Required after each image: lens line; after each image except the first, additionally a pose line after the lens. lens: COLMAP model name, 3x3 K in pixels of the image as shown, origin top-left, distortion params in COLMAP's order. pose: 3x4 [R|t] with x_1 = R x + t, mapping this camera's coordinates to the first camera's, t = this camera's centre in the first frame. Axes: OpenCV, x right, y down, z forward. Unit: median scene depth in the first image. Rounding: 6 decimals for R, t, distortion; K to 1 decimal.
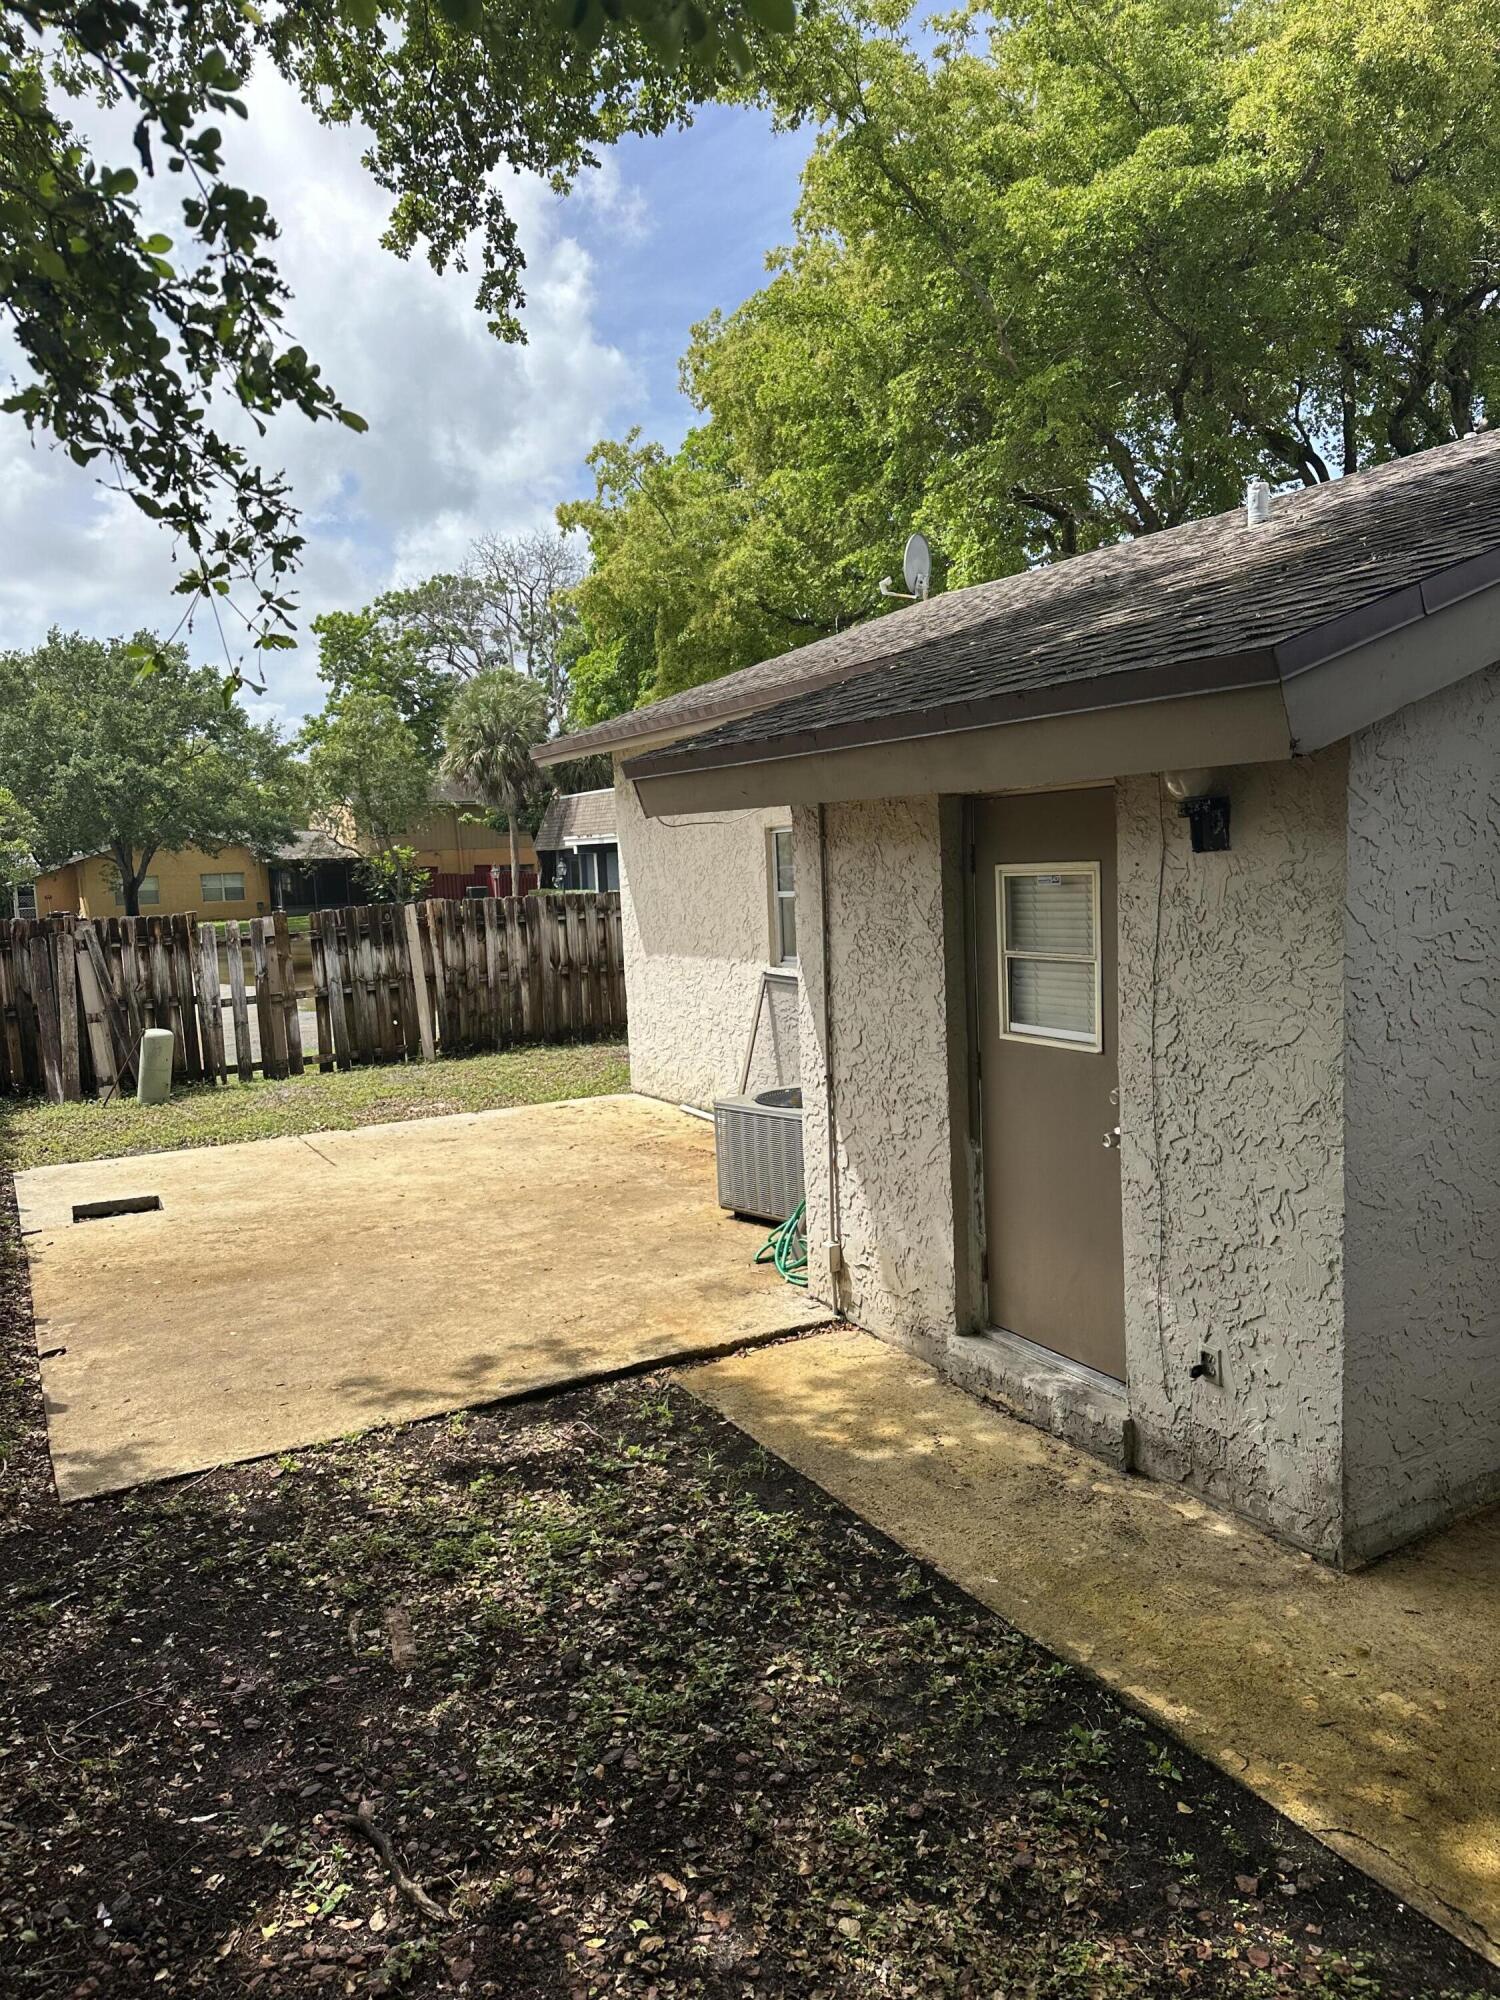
lens RADIAL K [[1405.9, 0, 748.1], [0, 1405.9, 996.5], [0, 0, 1]] dist [0.019511, -0.007727]
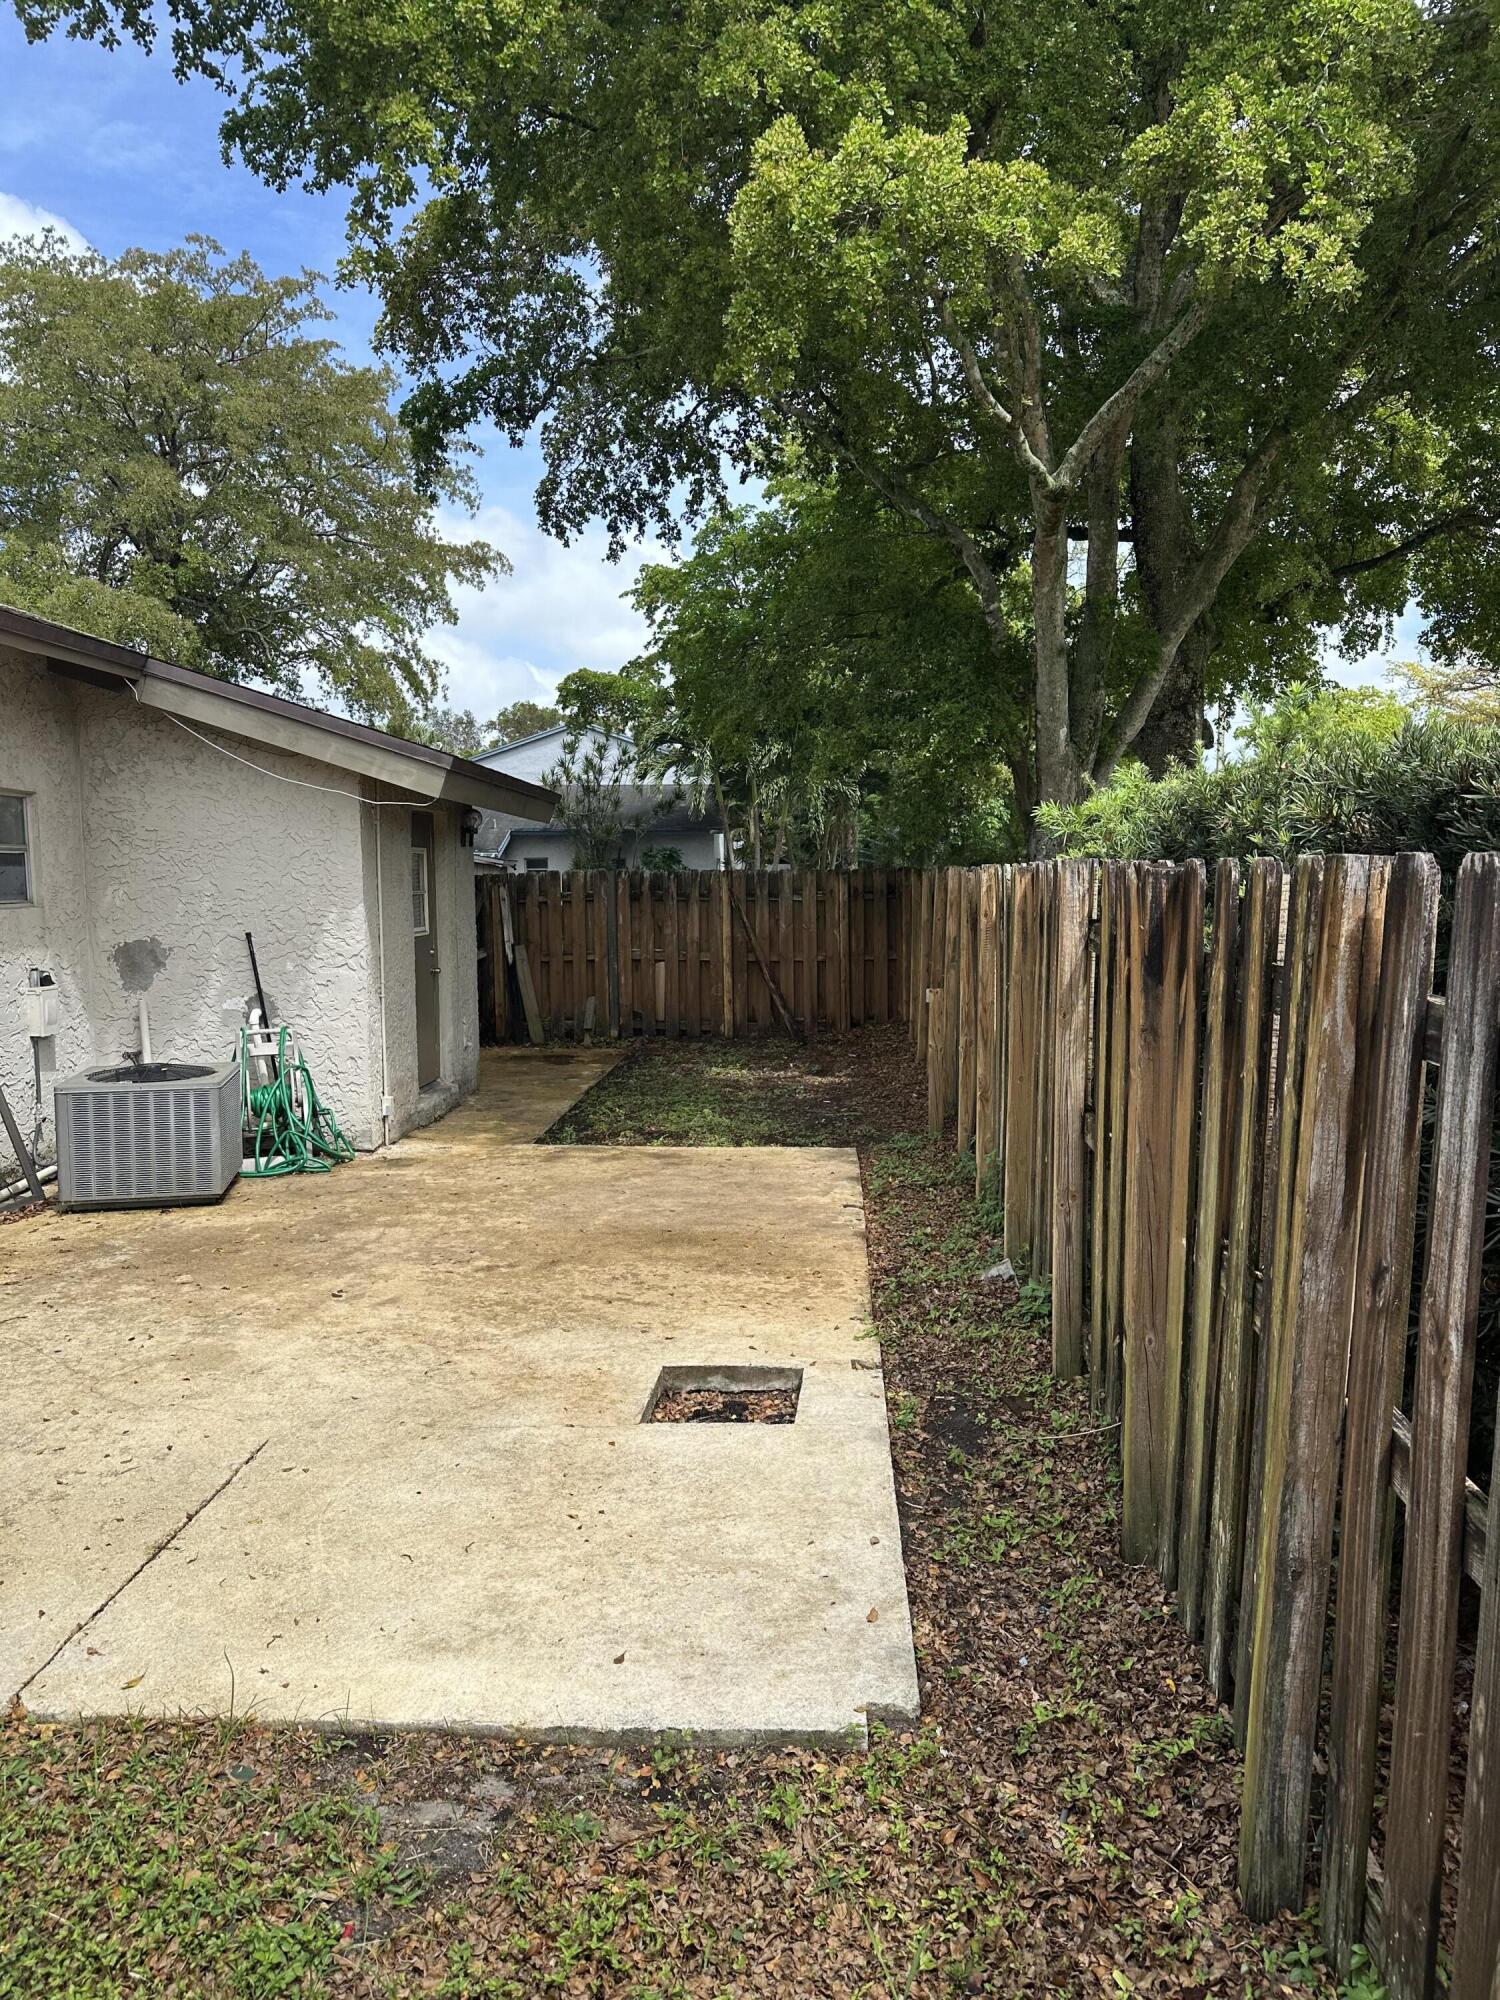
lens RADIAL K [[1405.9, 0, 749.2], [0, 1405.9, 999.4], [0, 0, 1]] dist [0.019511, -0.007727]
pose [[-0.847072, 0.009443, 0.531394, -1.870868], [0.101440, 0.984334, 0.144208, -0.190924], [-0.521708, 0.176059, -0.834760, 3.571792]]
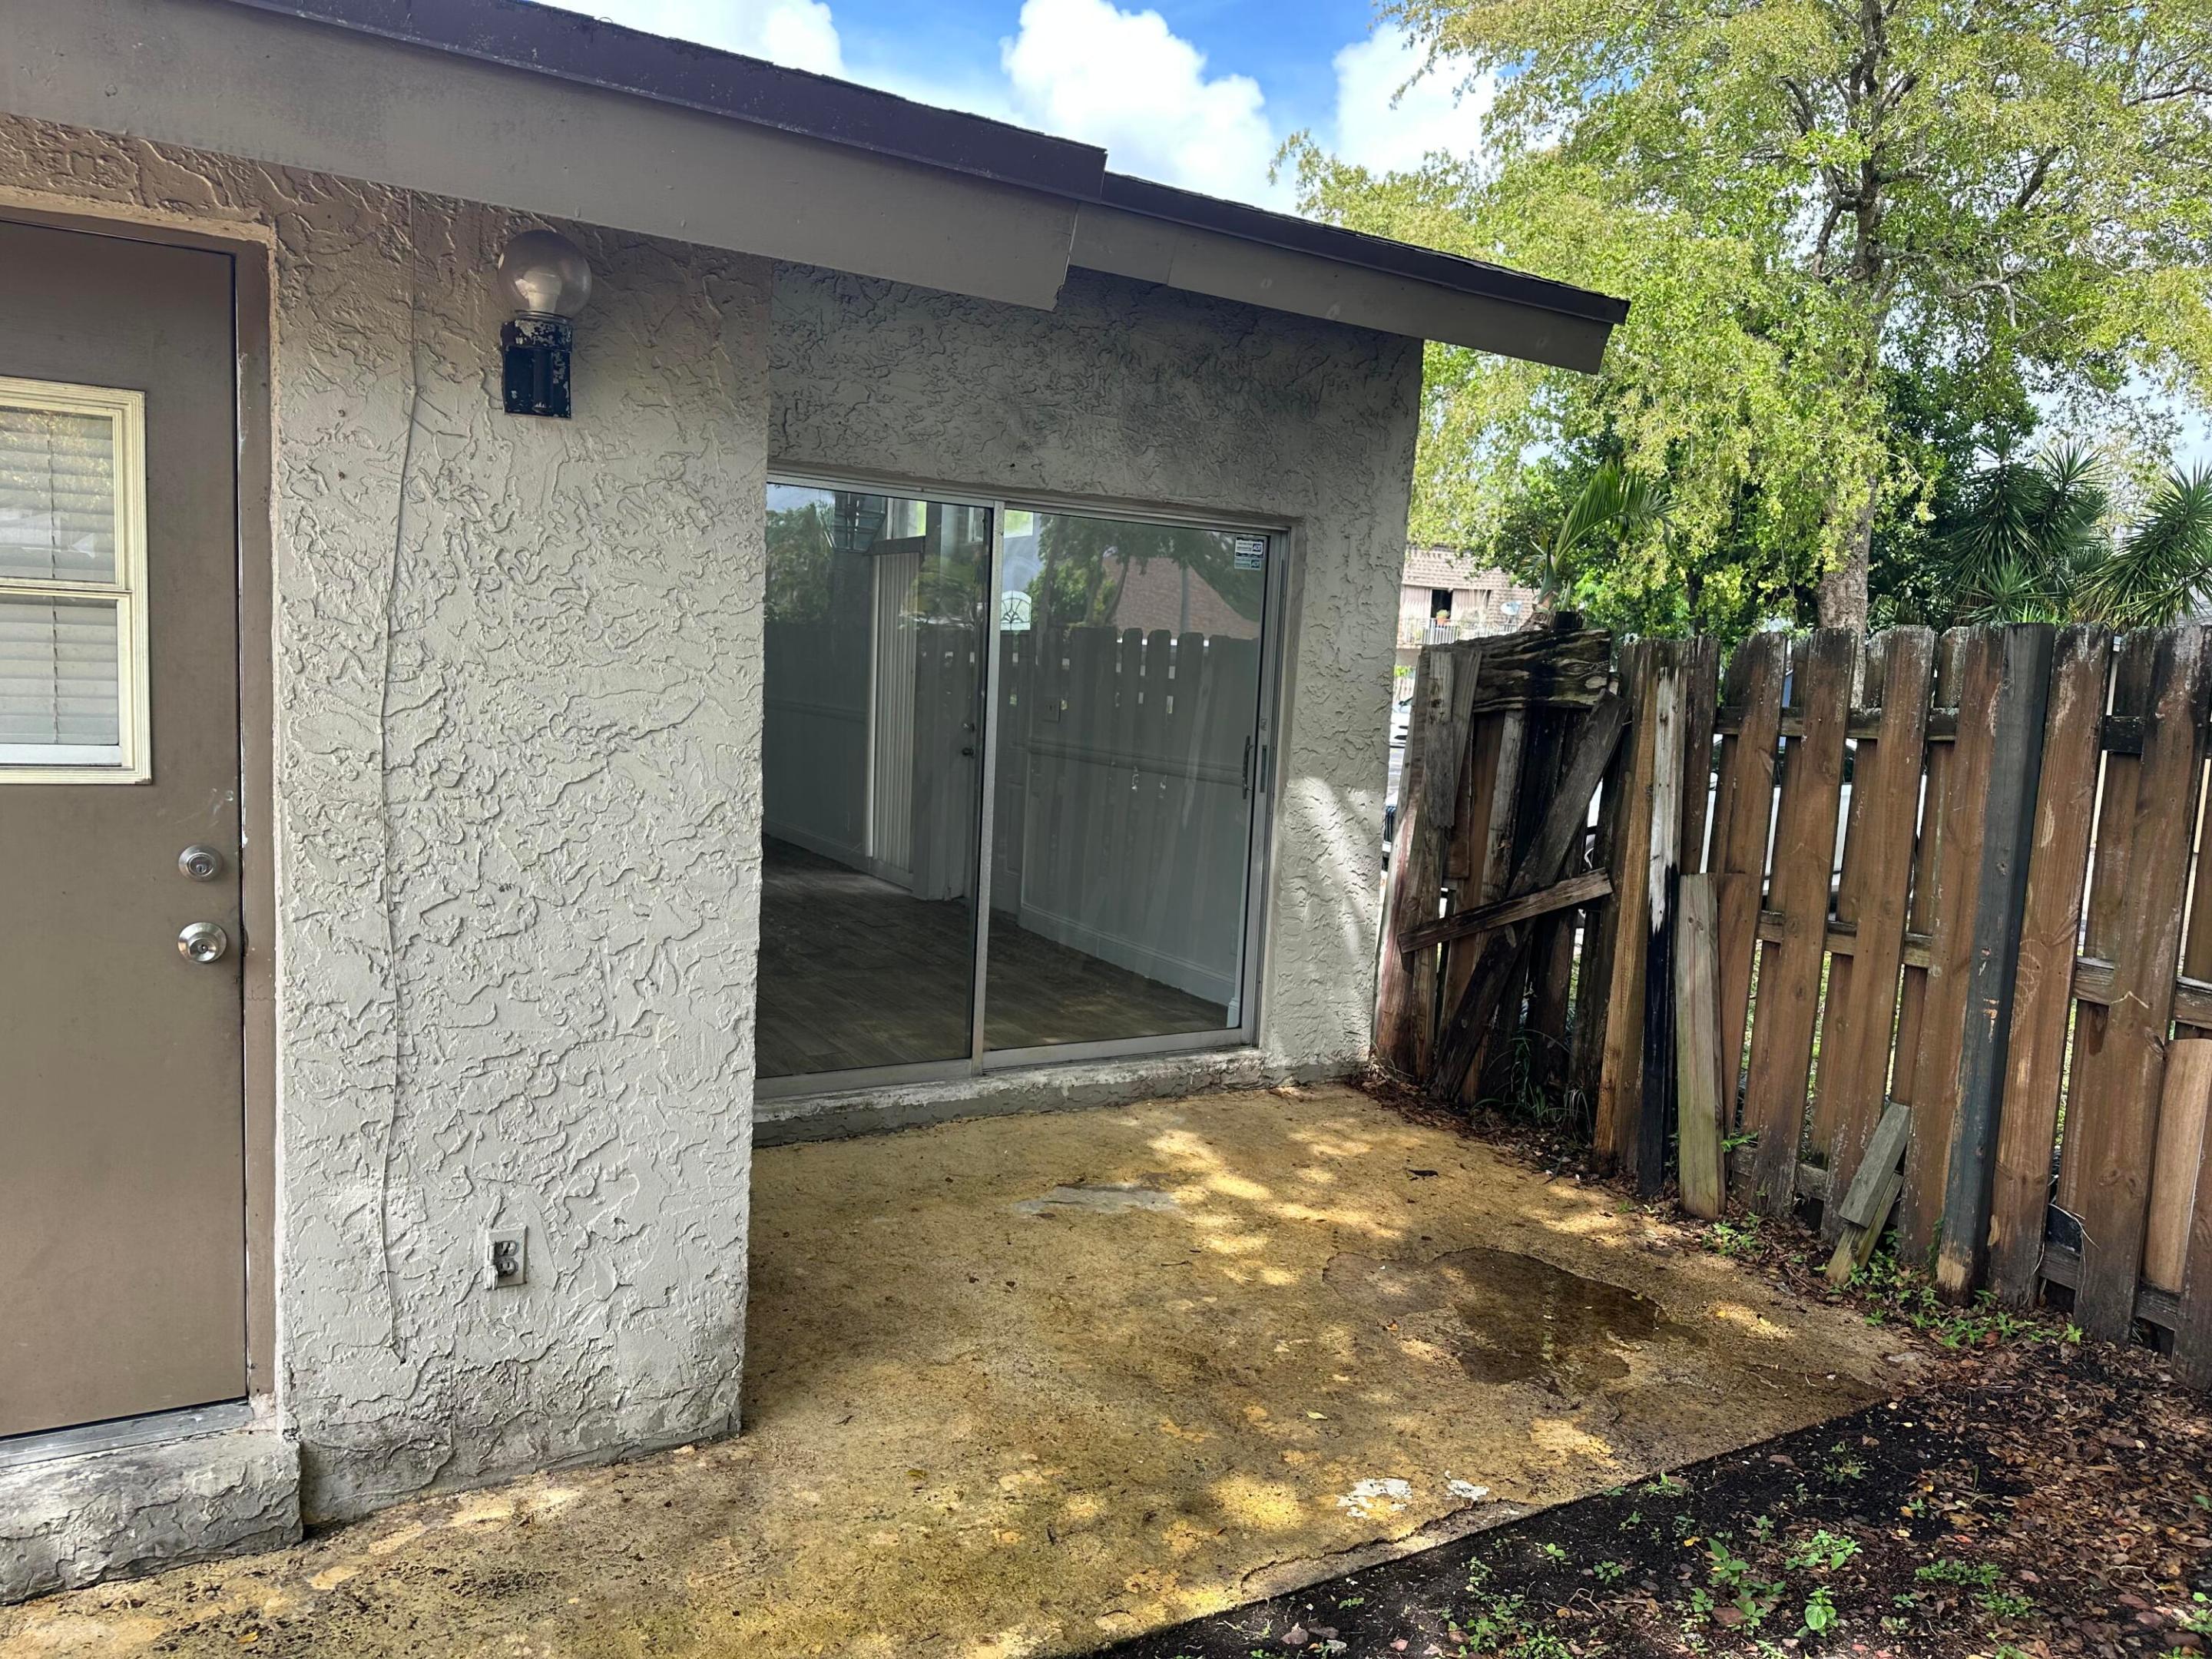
lens RADIAL K [[1555.0, 0, 1107.2], [0, 1555.0, 842.7], [0, 0, 1]] dist [0.019511, -0.007727]
pose [[-0.014600, -0.073505, 0.997188, -0.351774], [0.051552, 0.995913, 0.074166, 0.042675], [-0.998564, 0.052490, -0.010751, 0.745950]]
